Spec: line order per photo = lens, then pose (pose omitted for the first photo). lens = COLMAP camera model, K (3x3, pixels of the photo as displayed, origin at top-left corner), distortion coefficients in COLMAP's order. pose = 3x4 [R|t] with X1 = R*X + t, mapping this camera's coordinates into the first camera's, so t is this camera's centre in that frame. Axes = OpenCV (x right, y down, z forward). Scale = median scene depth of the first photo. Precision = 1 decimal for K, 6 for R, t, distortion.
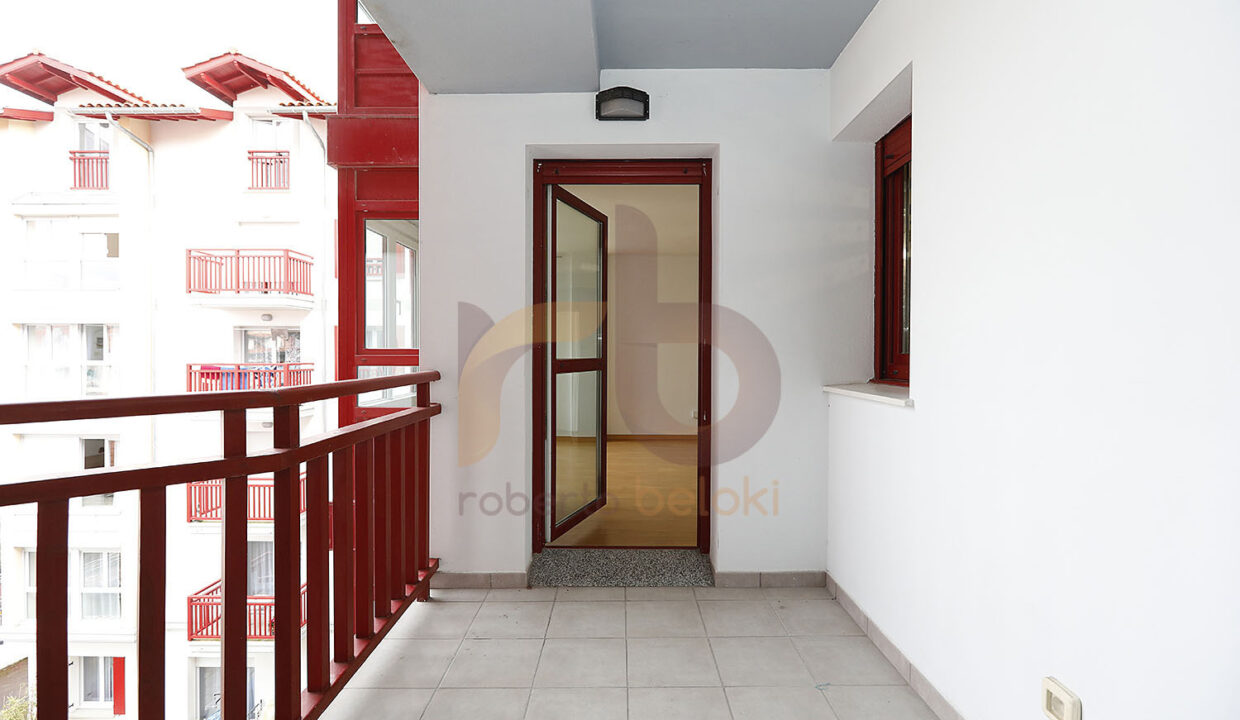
lens RADIAL K [[580.7, 0, 613.4], [0, 580.7, 356.1], [0, 0, 1]] dist [0.018427, 0.000641]
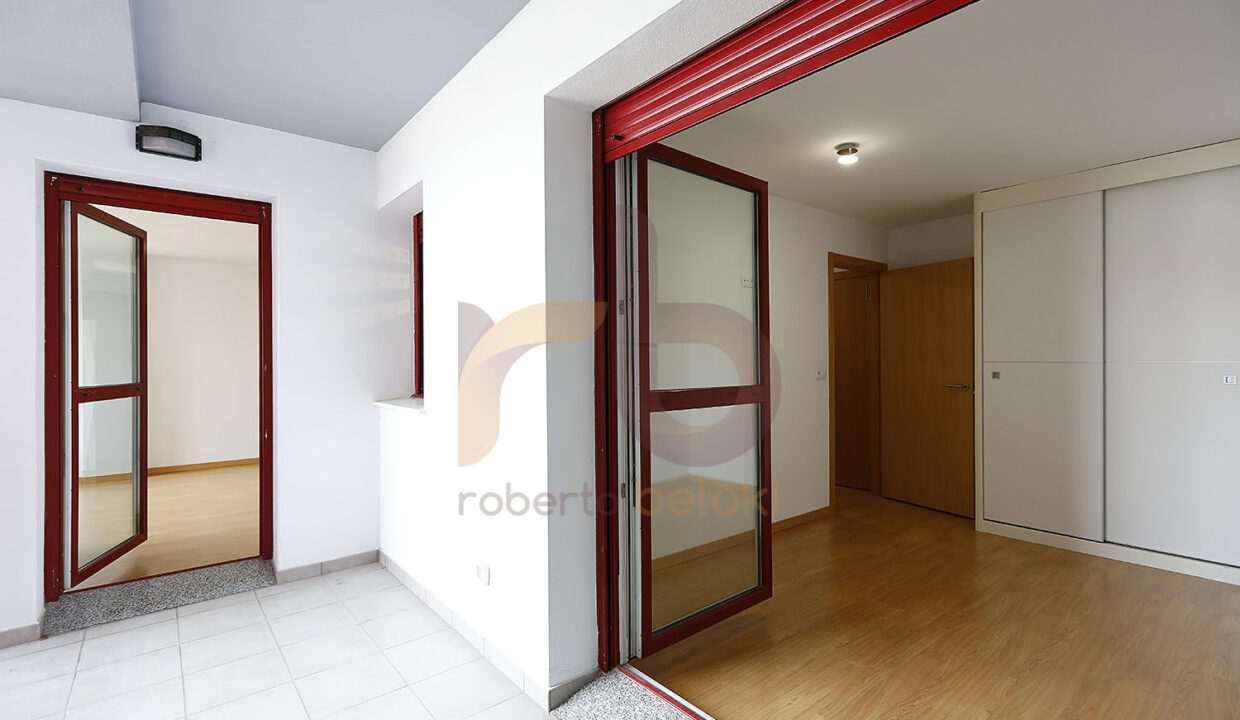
lens RADIAL K [[580.7, 0, 613.4], [0, 580.7, 356.1], [0, 0, 1]] dist [0.018427, 0.000641]
pose [[0.779328, -0.006308, 0.626584, -0.026792], [0.016185, 0.999818, -0.010065, -0.024731], [-0.626407, 0.017986, 0.779289, -0.300178]]
